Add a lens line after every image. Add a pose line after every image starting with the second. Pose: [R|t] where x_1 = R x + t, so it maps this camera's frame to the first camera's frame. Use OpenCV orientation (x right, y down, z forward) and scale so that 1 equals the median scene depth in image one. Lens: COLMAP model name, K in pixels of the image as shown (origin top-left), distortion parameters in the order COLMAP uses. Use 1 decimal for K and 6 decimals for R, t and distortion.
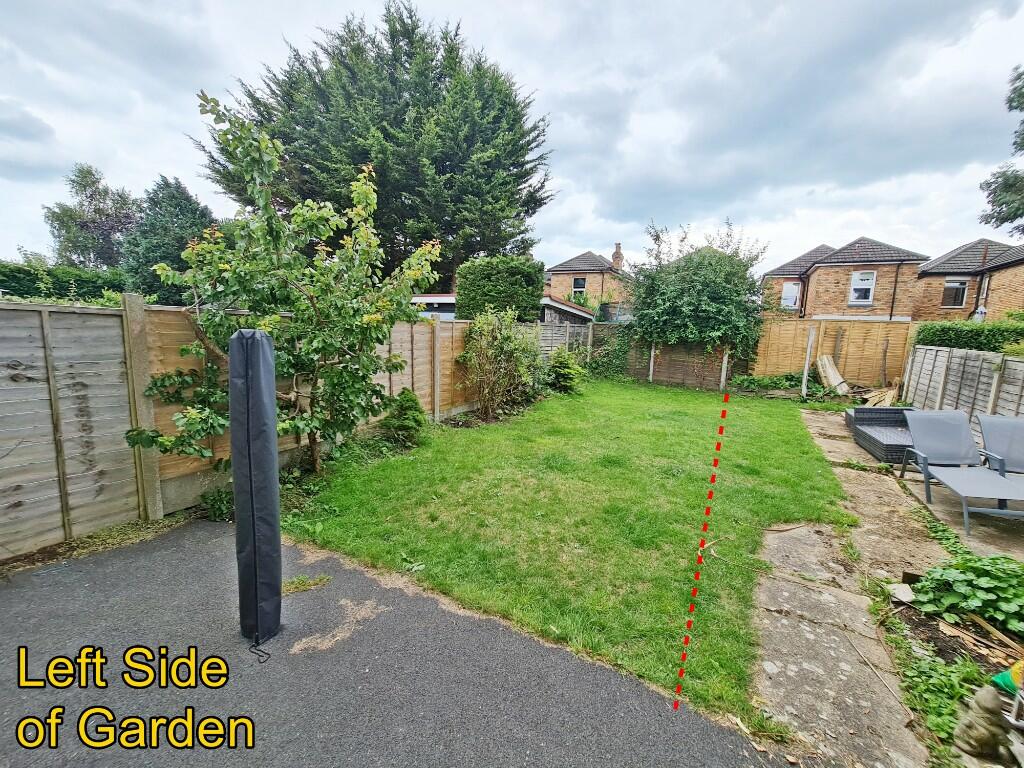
lens RADIAL K [[425.1, 0, 511.3], [0, 425.1, 386.8], [0, 0, 1]] dist [-0.000234, 0.000116]
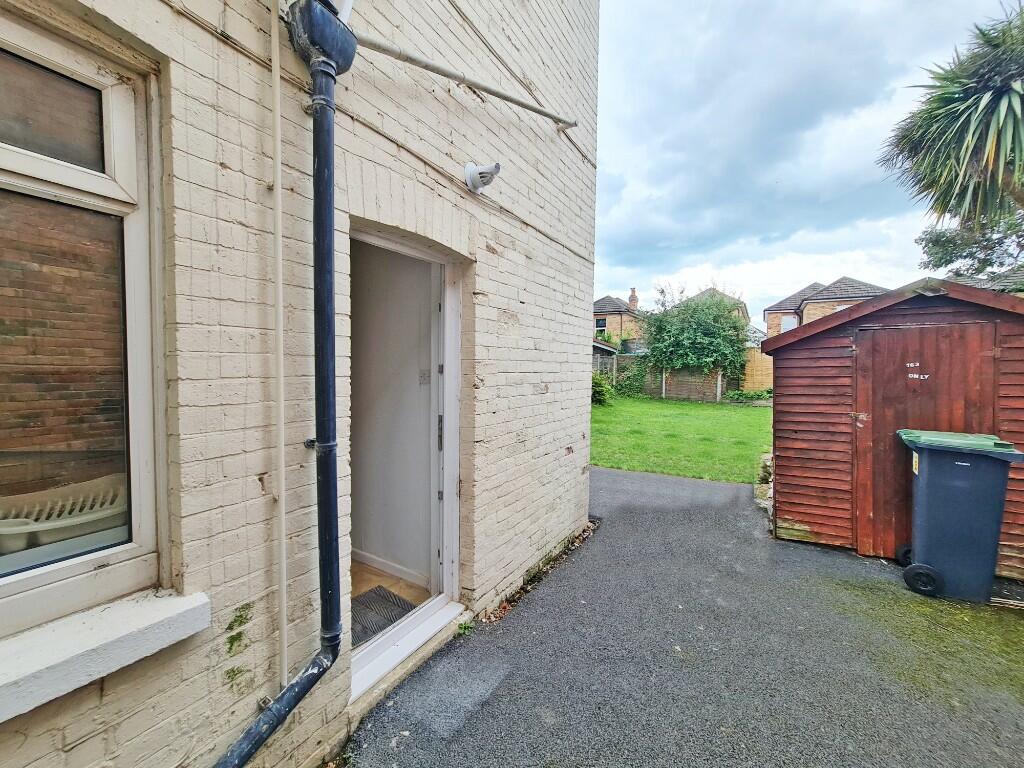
lens RADIAL K [[425.1, 0, 508.1], [0, 425.1, 389.2], [0, 0, 1]] dist [-0.000234, 0.000116]
pose [[0.998364, -0.025941, -0.050956, -0.085439], [0.021562, 0.996175, -0.084676, 0.064271], [0.052958, 0.083439, 0.995105, -0.342868]]
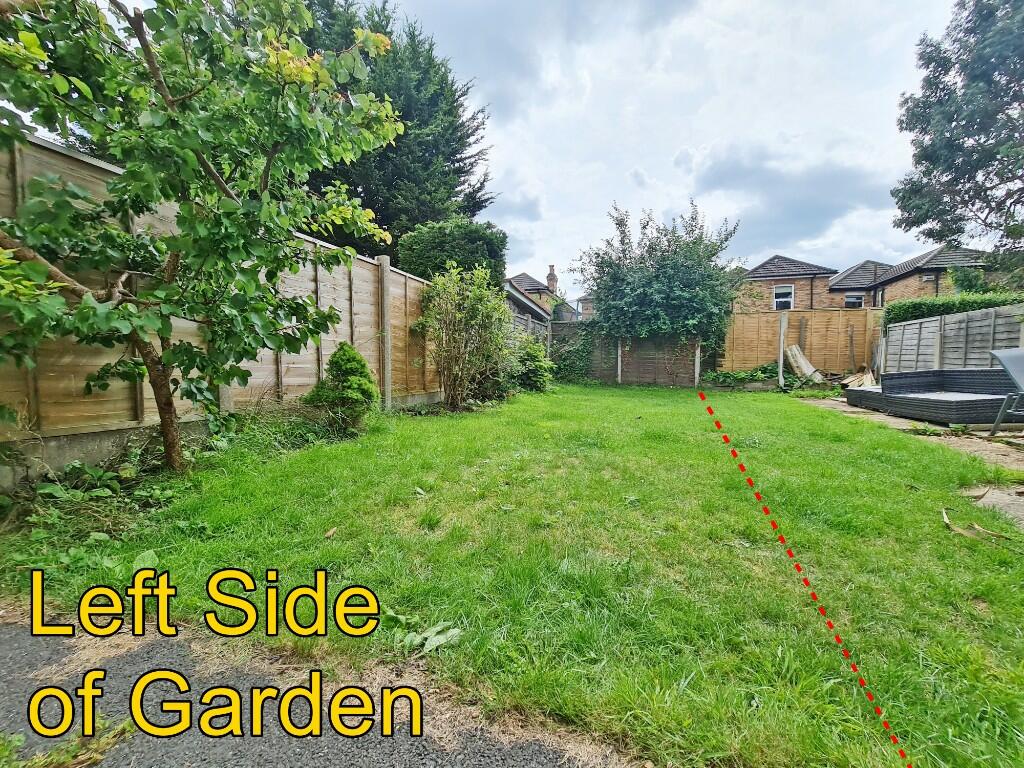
lens RADIAL K [[425.1, 0, 509.7], [0, 425.1, 386.6], [0, 0, 1]] dist [-0.000234, 0.000116]
pose [[0.984807, -0.039049, 0.169205, -0.055832], [0.054958, 0.994389, -0.090386, 0.067070], [-0.164726, 0.098312, 0.981428, 0.165494]]
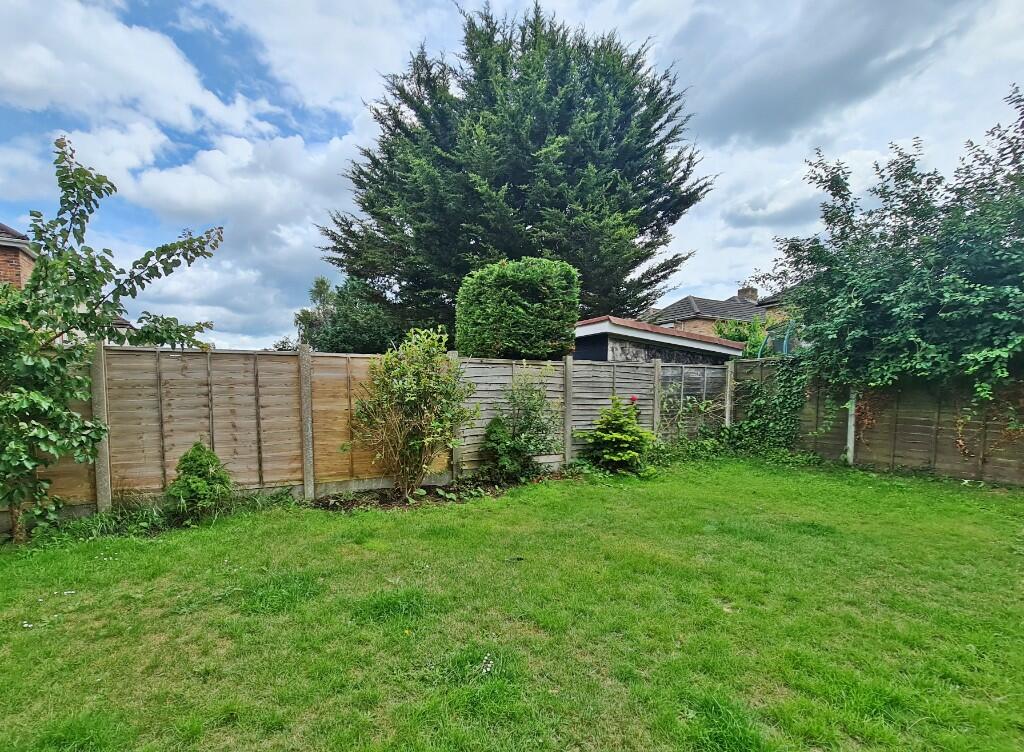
lens RADIAL K [[466.8, 0, 470.1], [0, 466.8, 433.7], [0, 0, 1]] dist [-0.001729, 0.000292]
pose [[0.829022, 0.003305, -0.559206, 0.278464], [-0.044571, 0.997192, -0.060181, 0.006641], [0.557437, 0.074816, 0.826841, 0.291259]]
